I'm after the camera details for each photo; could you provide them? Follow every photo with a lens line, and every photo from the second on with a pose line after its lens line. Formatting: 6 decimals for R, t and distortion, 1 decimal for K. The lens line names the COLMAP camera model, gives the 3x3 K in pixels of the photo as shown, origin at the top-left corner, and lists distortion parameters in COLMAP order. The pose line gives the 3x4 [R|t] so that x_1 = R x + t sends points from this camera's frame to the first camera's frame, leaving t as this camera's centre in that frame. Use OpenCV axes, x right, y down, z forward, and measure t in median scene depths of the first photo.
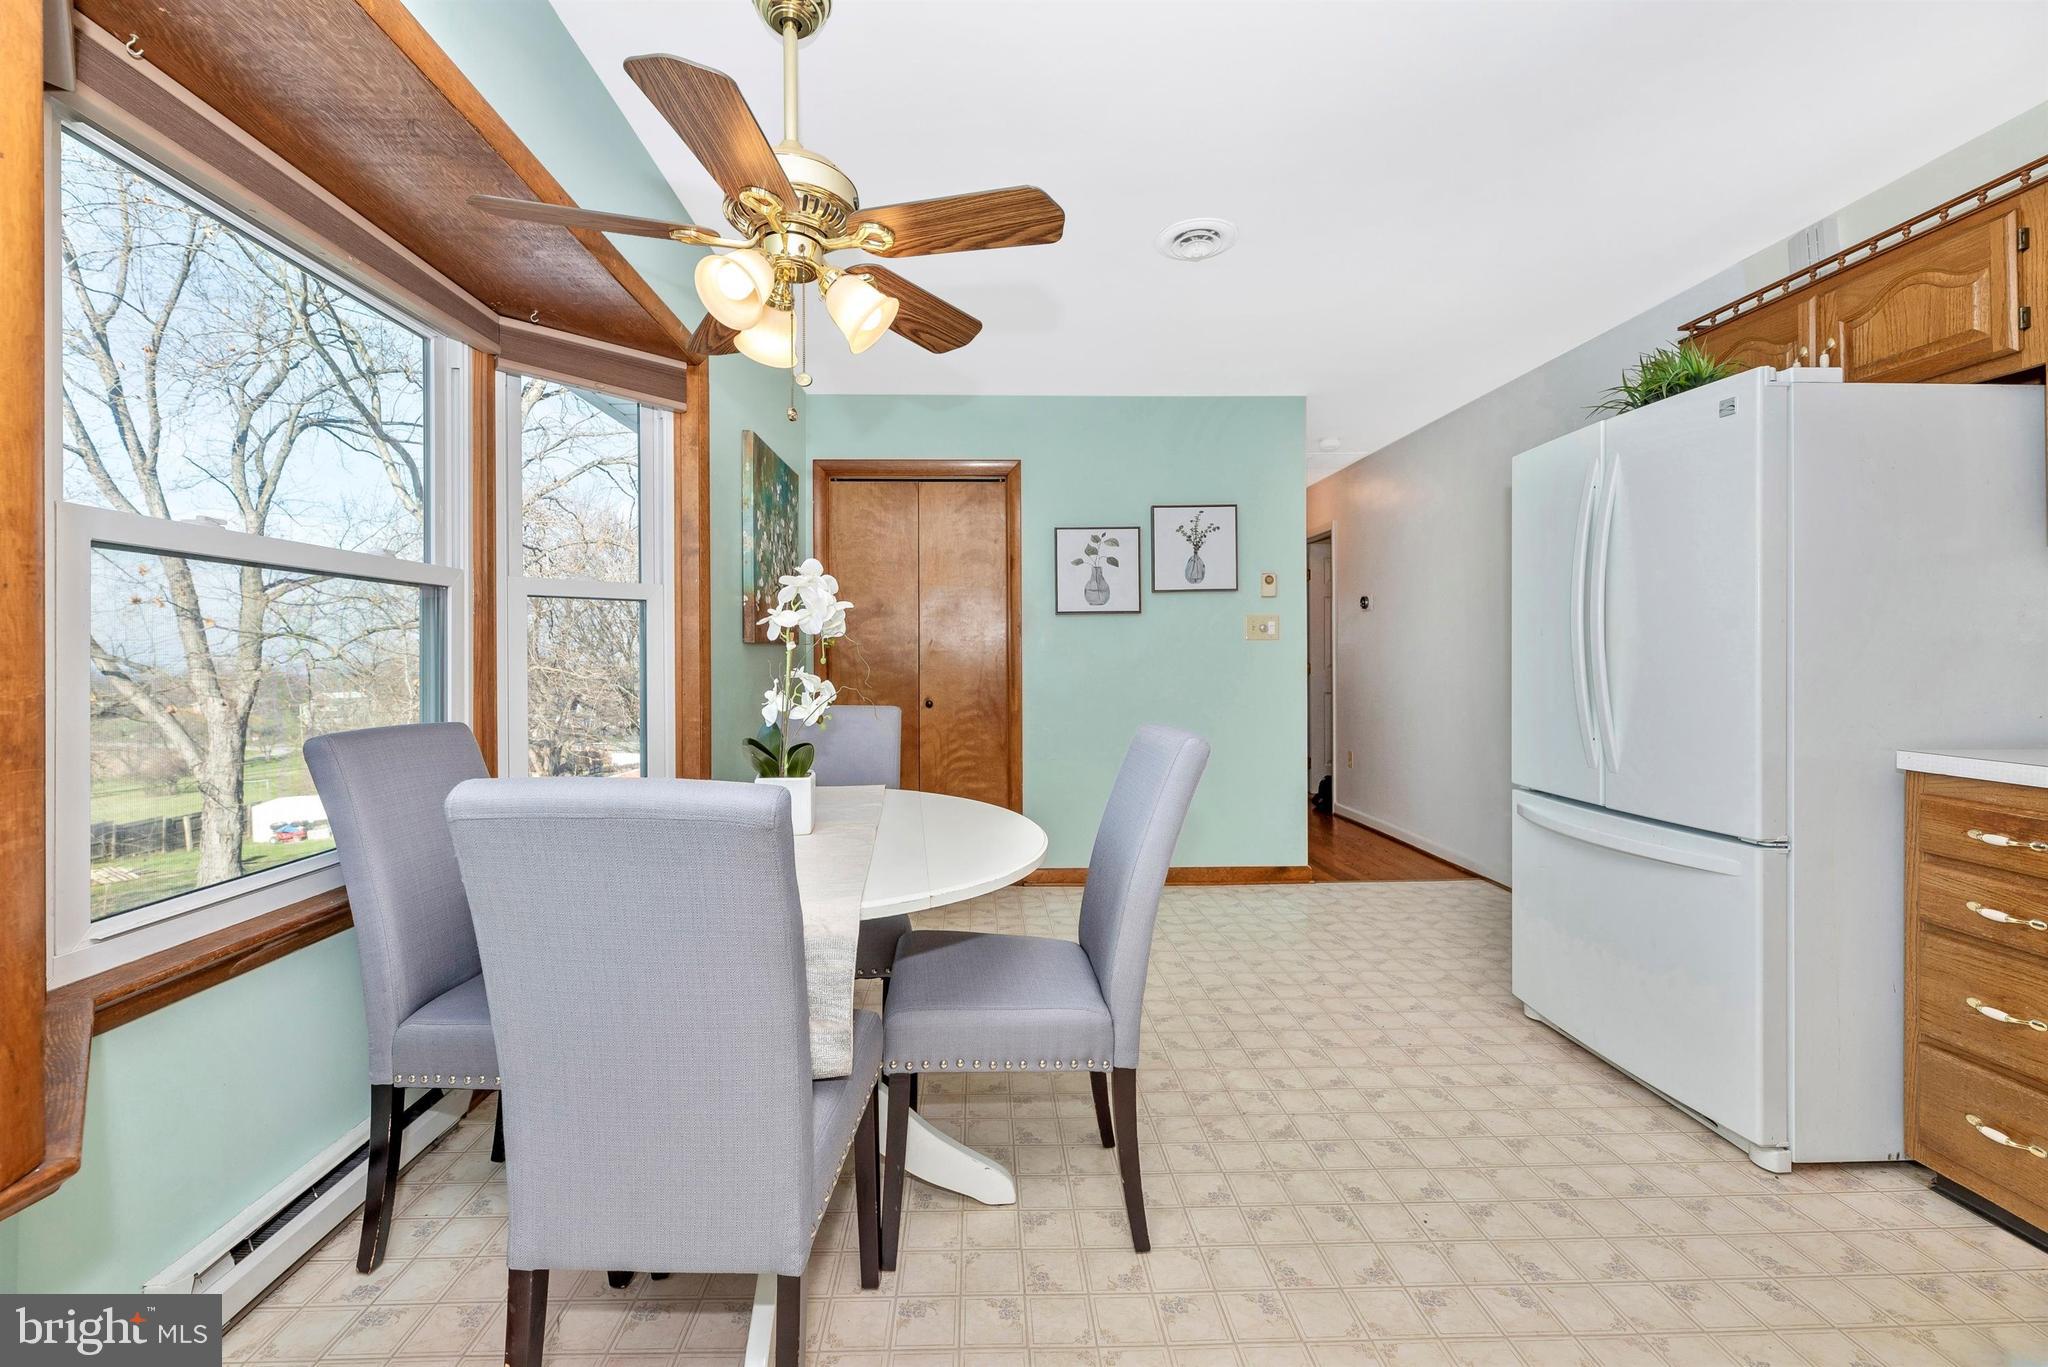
lens RADIAL K [[825.4, 0, 992.3], [0, 825.4, 695.6], [0, 0, 1]] dist [0.002564, -0.000054]
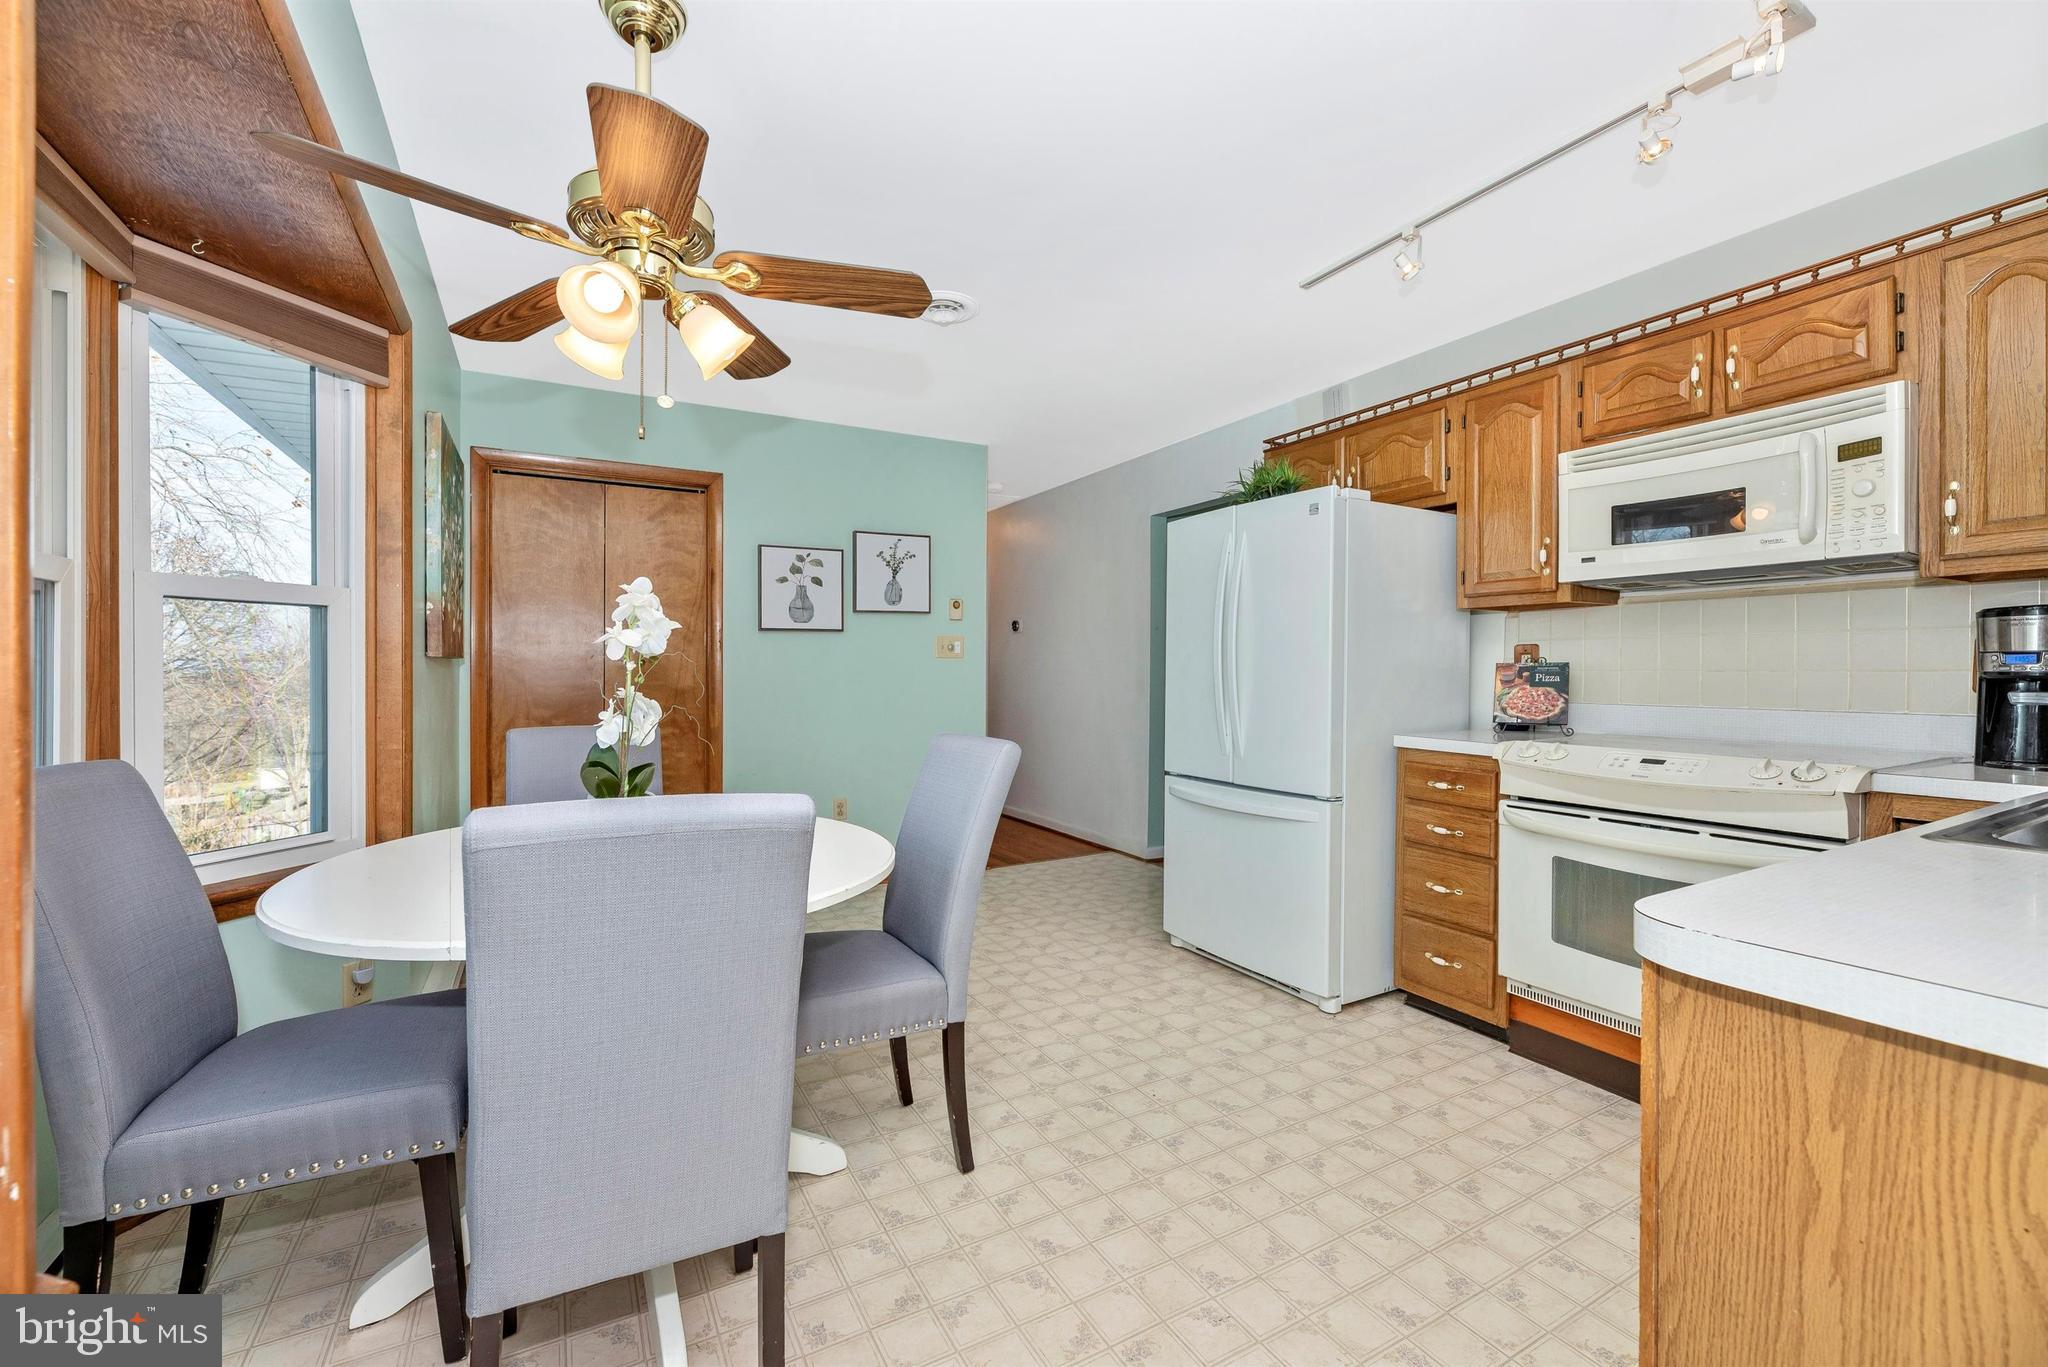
lens RADIAL K [[825.0, 0, 990.6], [0, 825.0, 728.5], [0, 0, 1]] dist [0.001220, 0.000126]
pose [[0.894657, -0.028629, 0.445836, -0.249277], [0.018001, 0.999444, 0.028055, -0.004052], [-0.446391, -0.017074, 0.894675, -0.063272]]
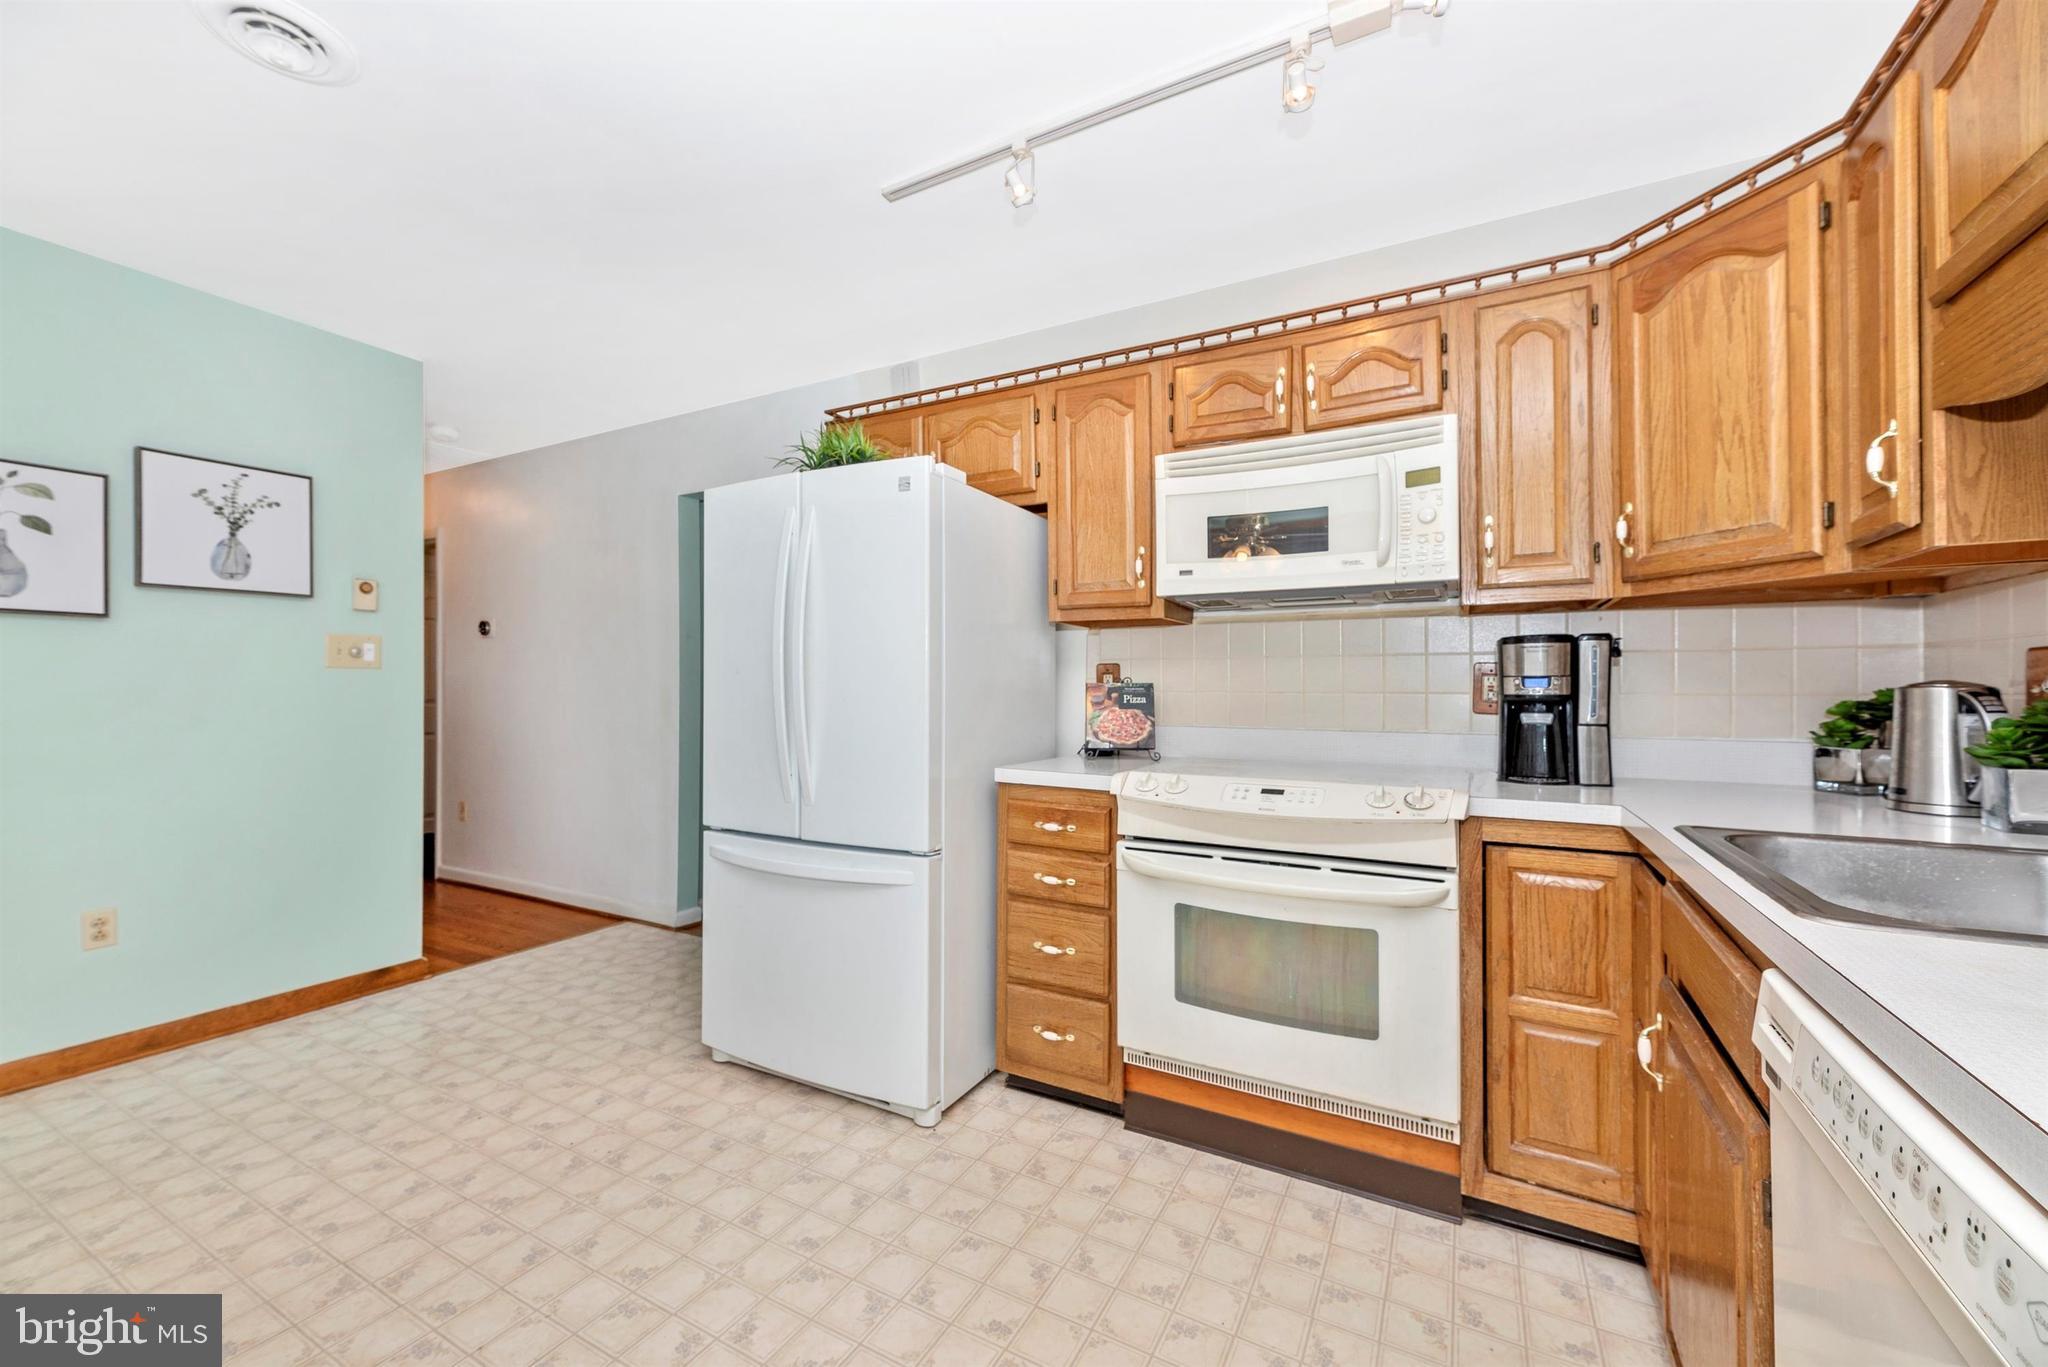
lens RADIAL K [[800.9, 0, 1019.8], [0, 800.9, 687.3], [0, 0, 1]] dist [0.001515, 0.000333]
pose [[0.490447, 0.010046, 0.871413, -0.009974], [0.032554, 0.999024, -0.029839, -0.018312], [-0.870863, 0.043002, 0.489642, 0.256524]]
